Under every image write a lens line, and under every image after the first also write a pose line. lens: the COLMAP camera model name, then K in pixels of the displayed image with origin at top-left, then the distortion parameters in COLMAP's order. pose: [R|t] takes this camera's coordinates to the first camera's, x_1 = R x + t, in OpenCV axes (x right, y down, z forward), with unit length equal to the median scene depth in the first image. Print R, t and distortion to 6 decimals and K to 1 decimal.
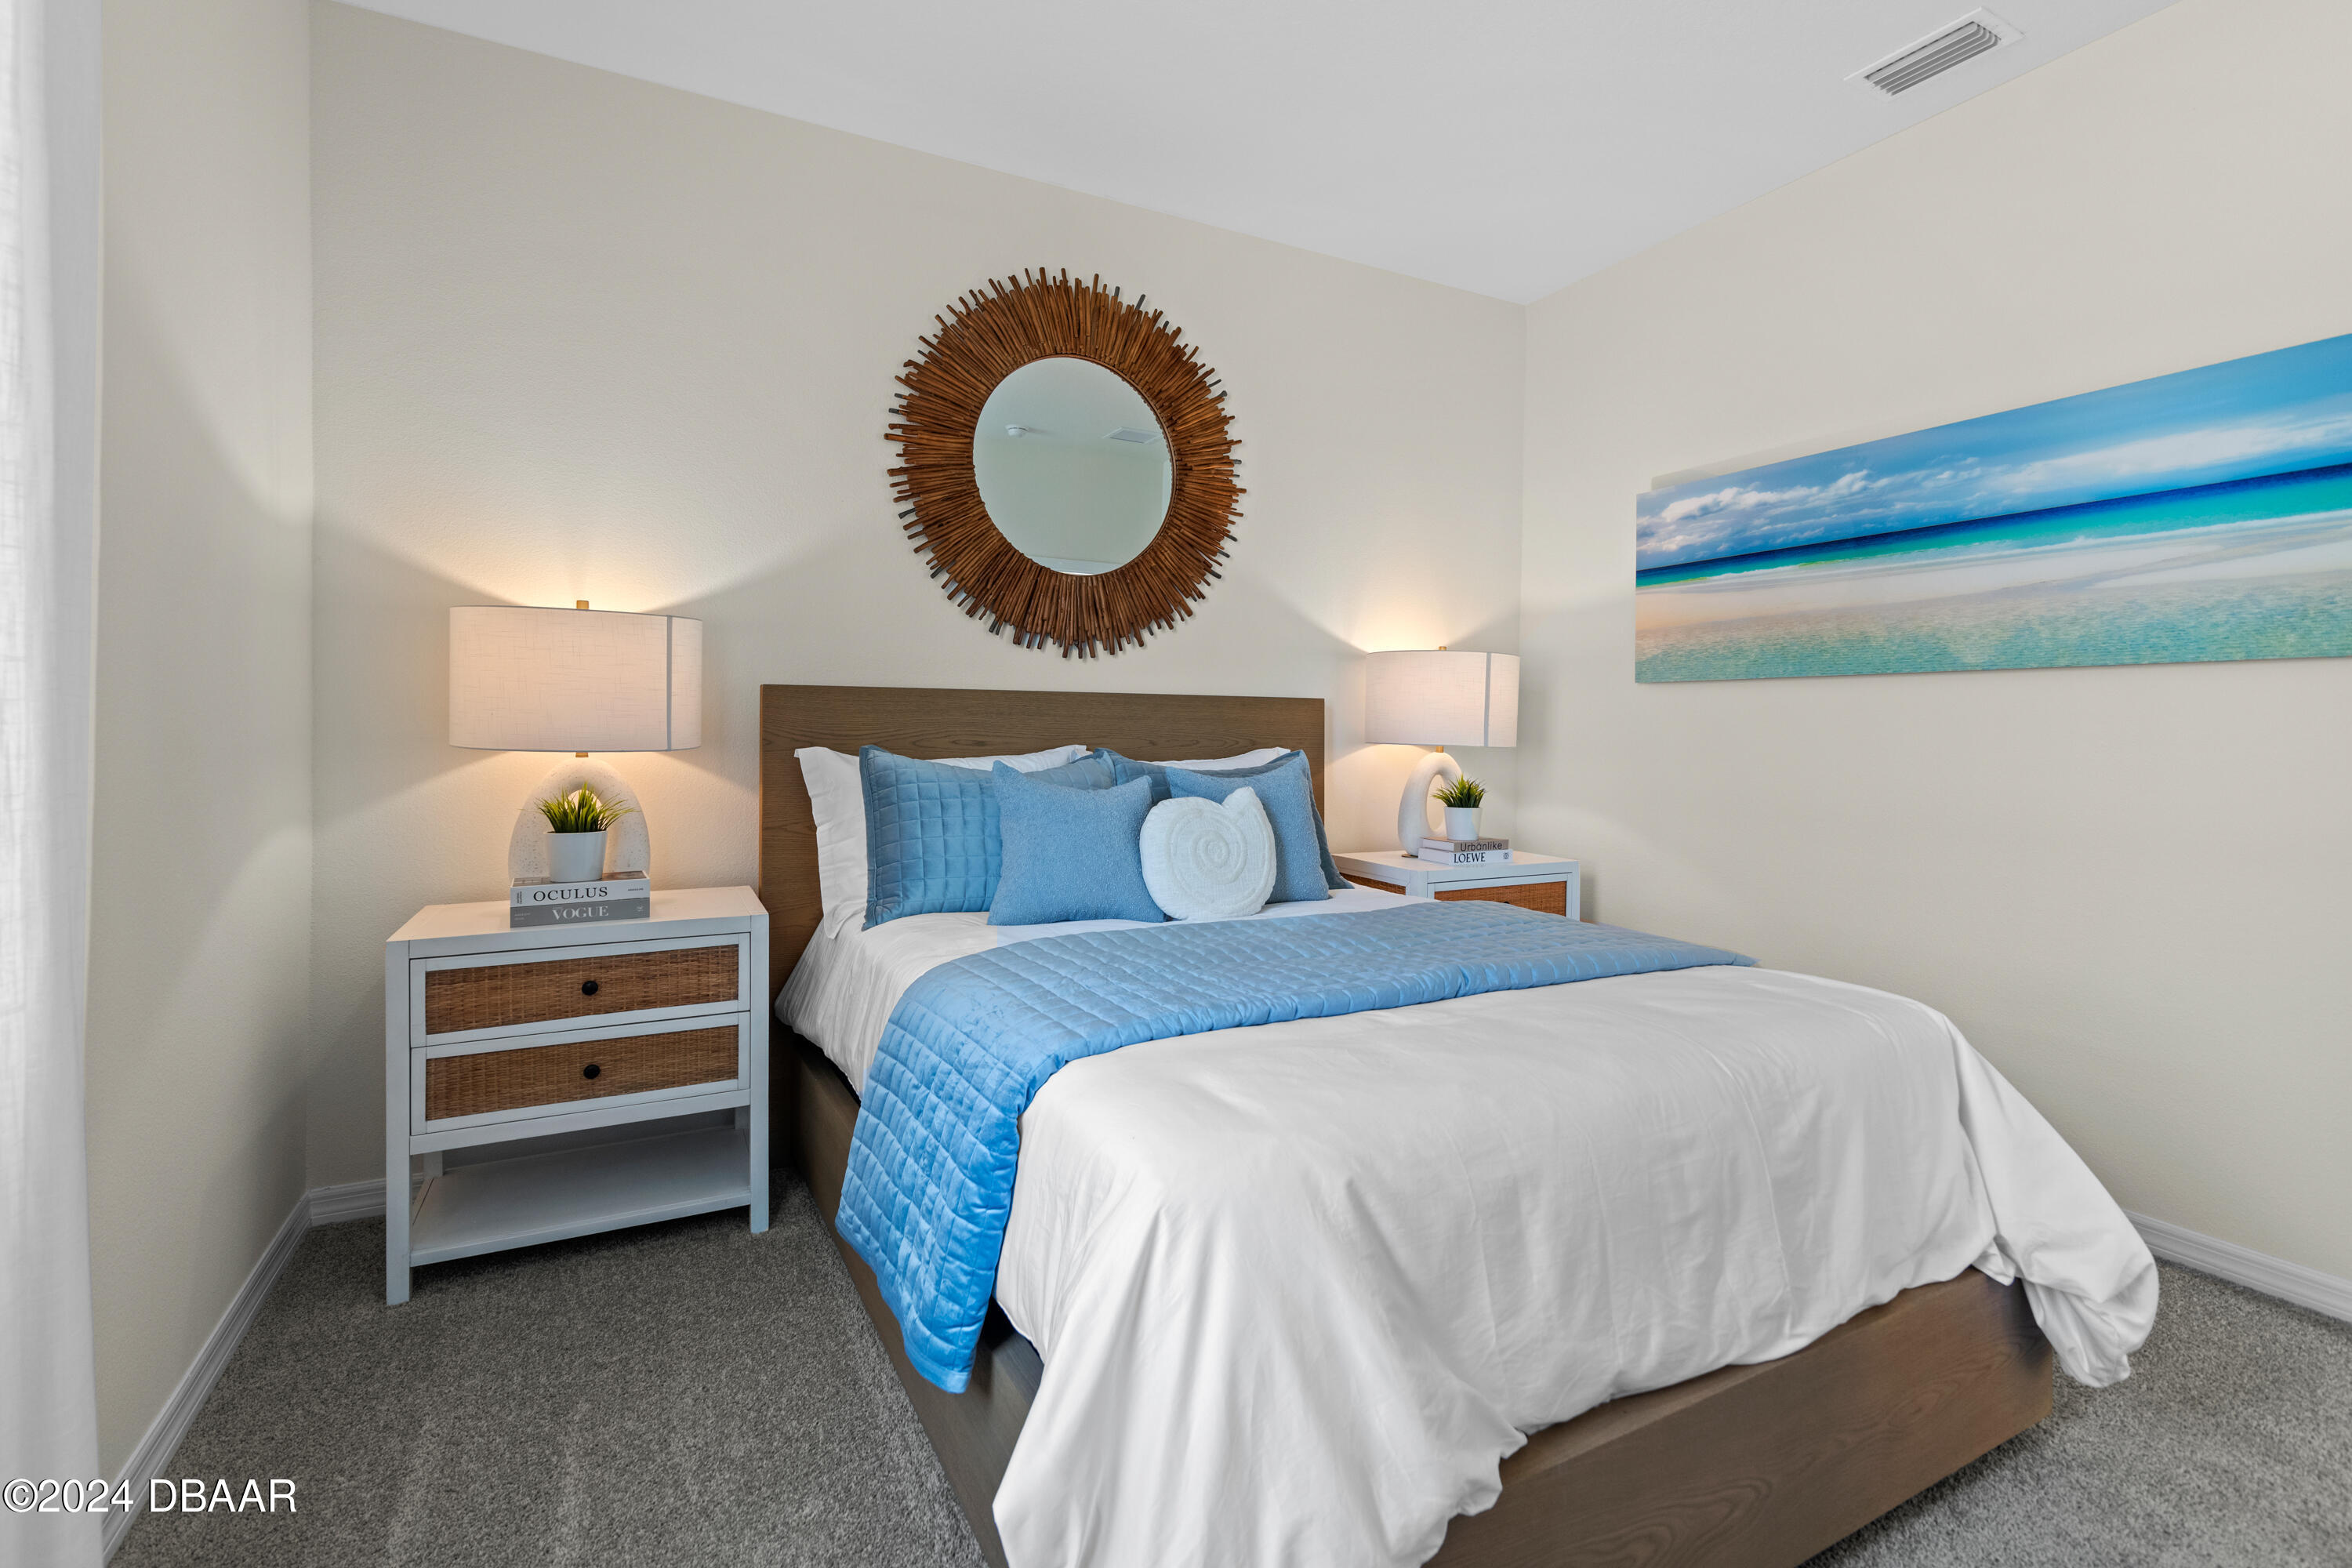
lens RADIAL K [[1075.8, 0, 1172.2], [0, 1075.8, 735.3], [0, 0, 1]] dist [0.002814, 0.000361]
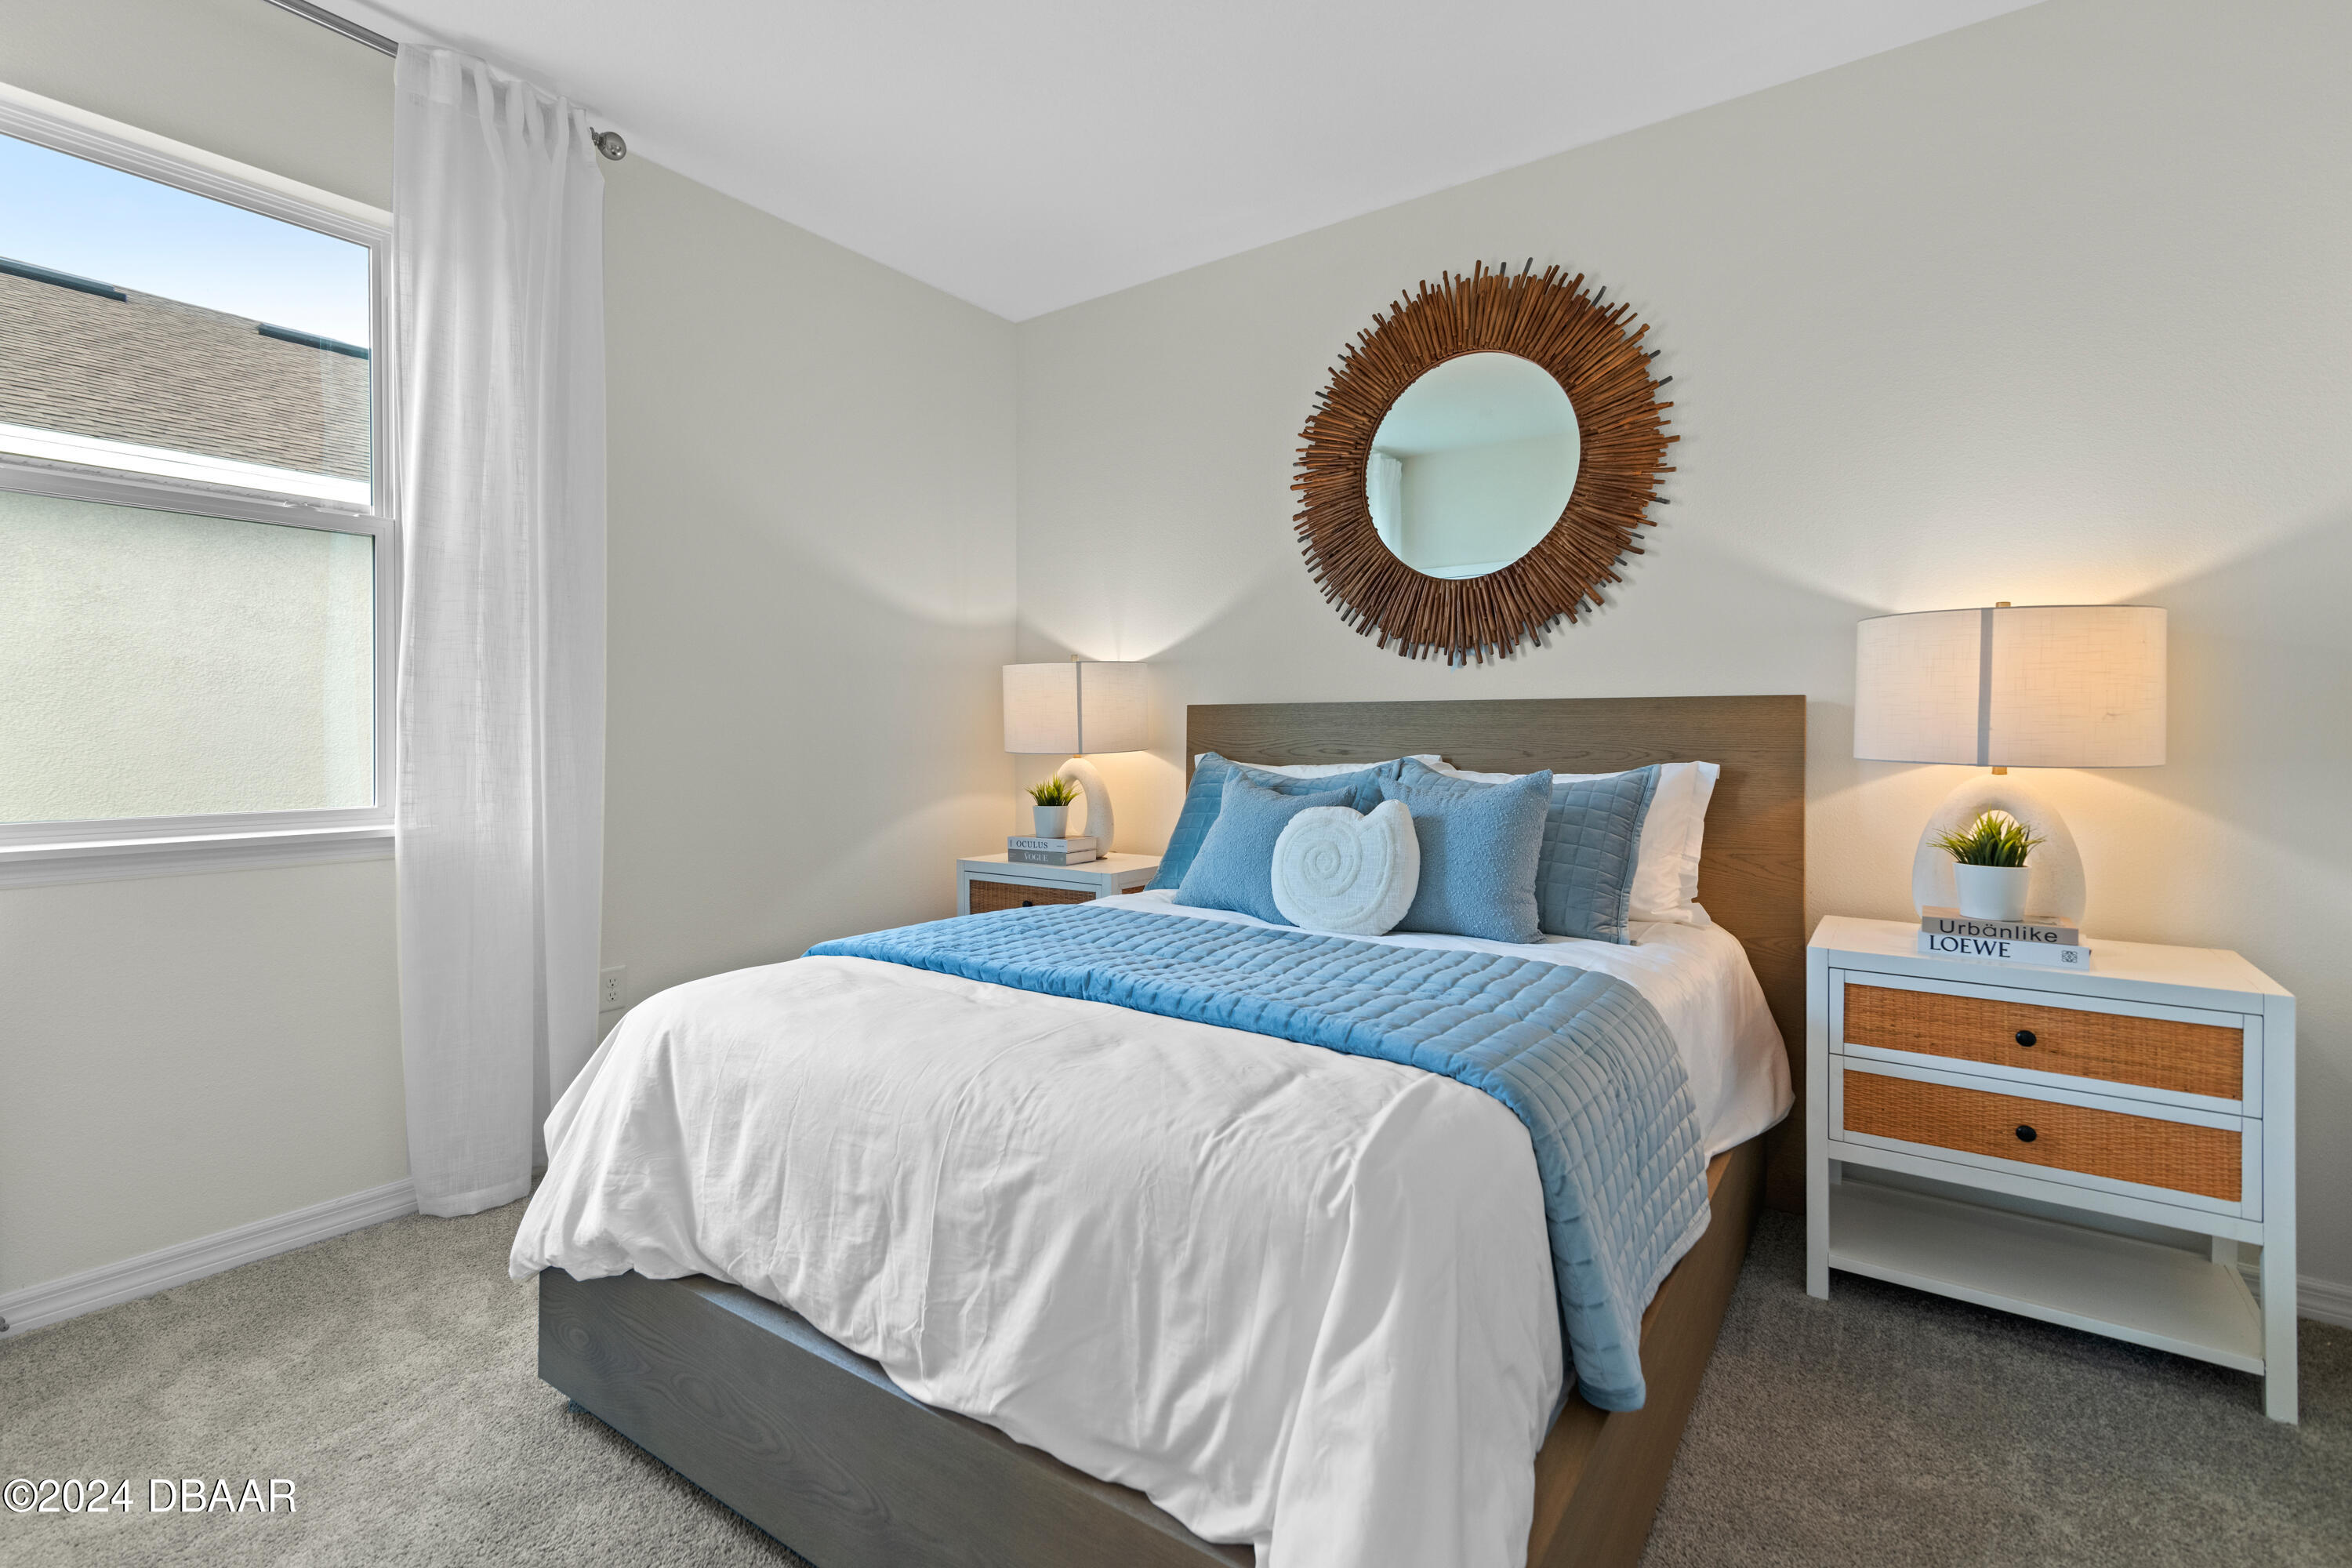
lens RADIAL K [[1075.8, 0, 1172.2], [0, 1075.8, 735.3], [0, 0, 1]] dist [0.002814, 0.000361]
pose [[0.447362, -0.006223, -0.894331, 0.673132], [-0.004120, 0.999951, -0.009019, 0.001214], [0.894344, 0.007720, 0.447314, 0.343863]]
